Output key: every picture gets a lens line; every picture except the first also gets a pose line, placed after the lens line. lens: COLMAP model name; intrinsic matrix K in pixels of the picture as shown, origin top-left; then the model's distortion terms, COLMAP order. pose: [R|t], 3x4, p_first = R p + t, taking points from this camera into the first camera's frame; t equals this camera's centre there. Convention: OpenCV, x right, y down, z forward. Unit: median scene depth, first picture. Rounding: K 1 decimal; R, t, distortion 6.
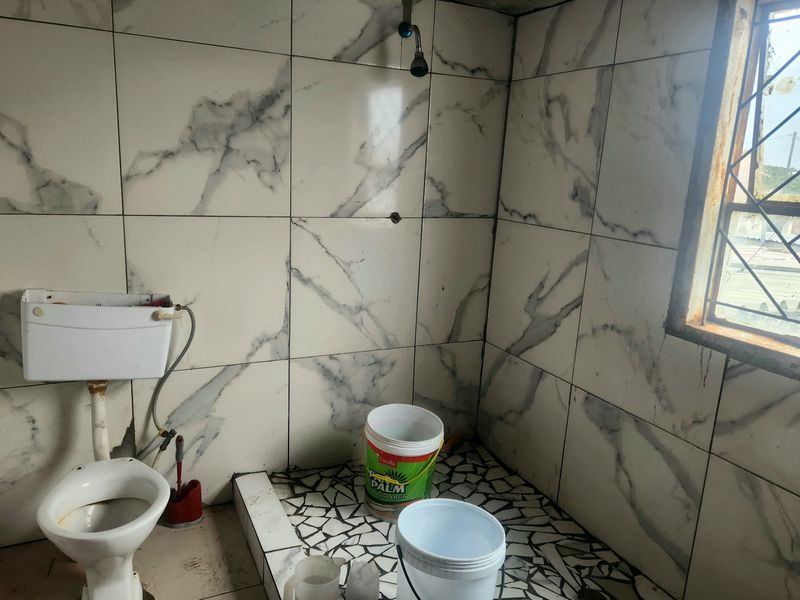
lens RADIAL K [[595.6, 0, 391.5], [0, 595.6, 297.5], [0, 0, 1]] dist [0.072312, -0.065823]
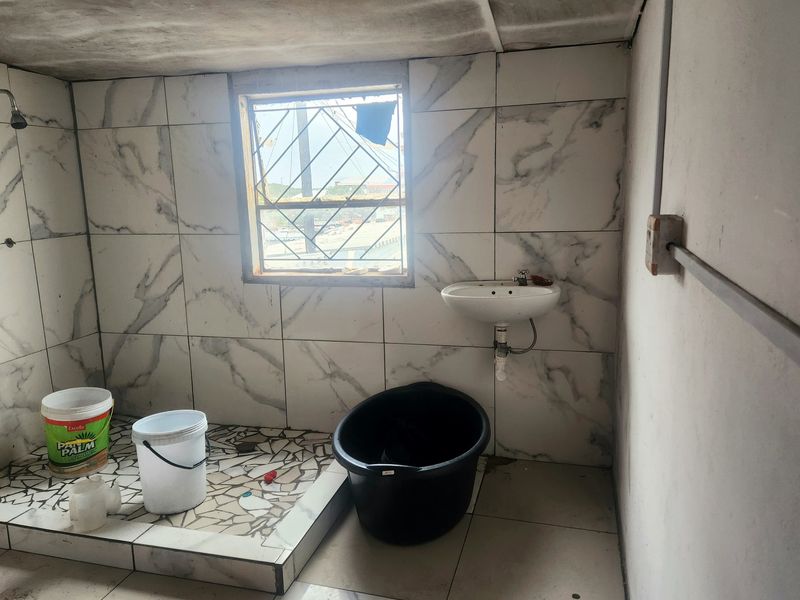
lens RADIAL K [[595.6, 0, 401.4], [0, 595.6, 300.0], [0, 0, 1]] dist [0.072312, -0.065823]
pose [[0.641928, -0.209350, 0.737632, -0.453584], [0.224570, 0.971153, 0.080194, 0.060113], [-0.733142, 0.114171, 0.670424, -0.405755]]
